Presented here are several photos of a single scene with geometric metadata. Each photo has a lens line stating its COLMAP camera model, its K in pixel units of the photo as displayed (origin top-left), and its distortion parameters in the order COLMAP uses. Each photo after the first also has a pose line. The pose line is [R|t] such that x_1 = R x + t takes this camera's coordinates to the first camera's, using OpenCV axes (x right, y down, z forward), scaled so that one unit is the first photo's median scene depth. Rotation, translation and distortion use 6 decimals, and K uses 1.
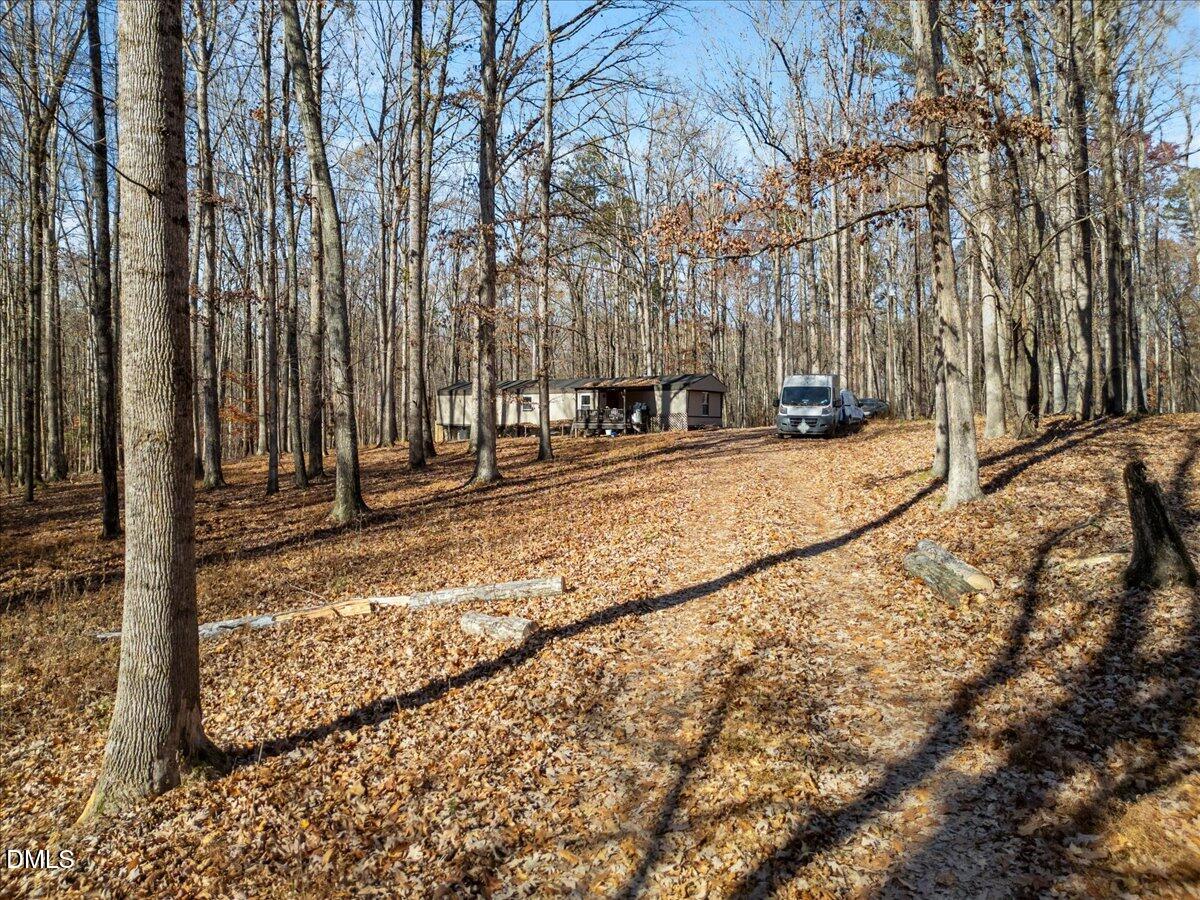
lens RADIAL K [[842.3, 0, 596.5], [0, 842.3, 454.0], [0, 0, 1]] dist [0.079863, -0.078878]
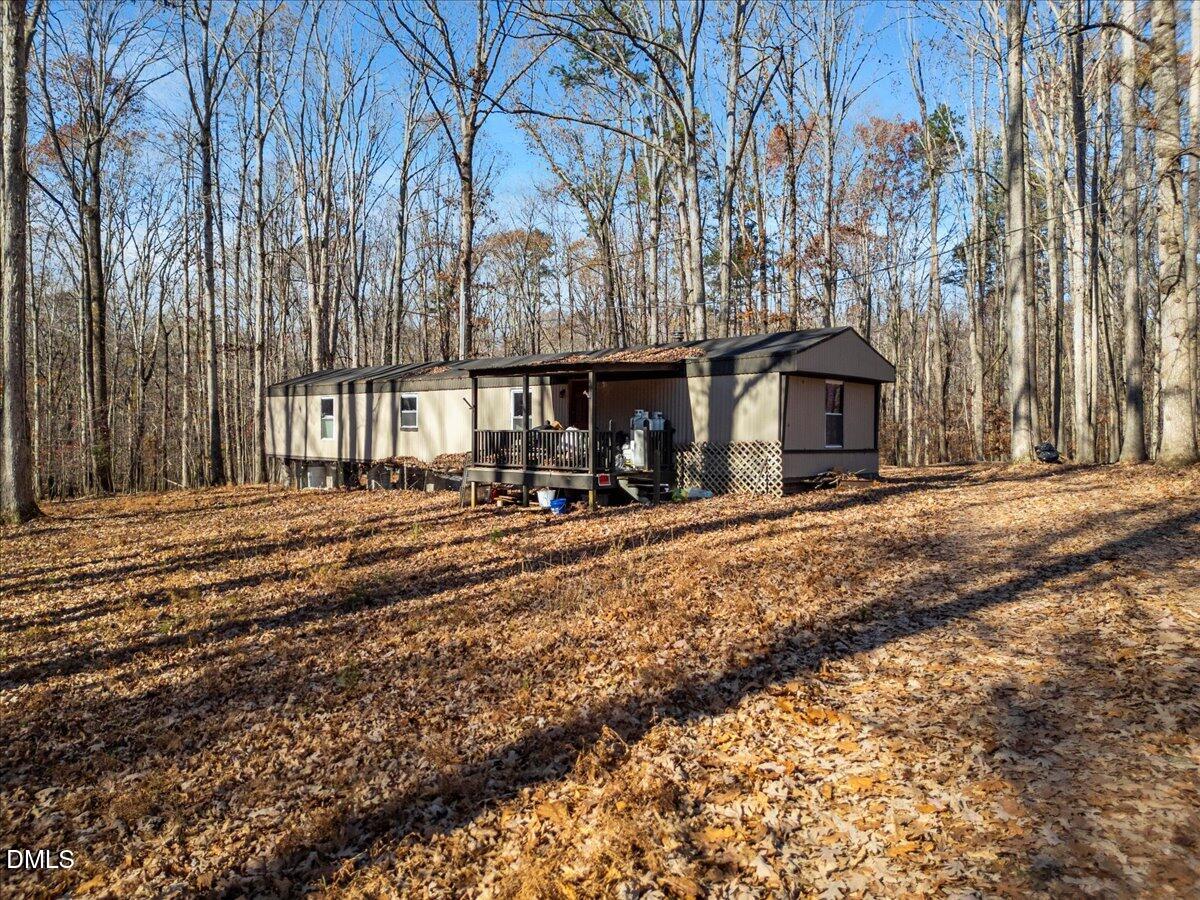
lens RADIAL K [[842.3, 0, 596.5], [0, 842.3, 454.0], [0, 0, 1]] dist [0.079863, -0.078878]
pose [[0.994218, 0.002785, -0.107344, 0.068917], [-0.003709, 0.999958, -0.008410, -0.039986], [0.107316, 0.008760, 0.994186, 0.648569]]
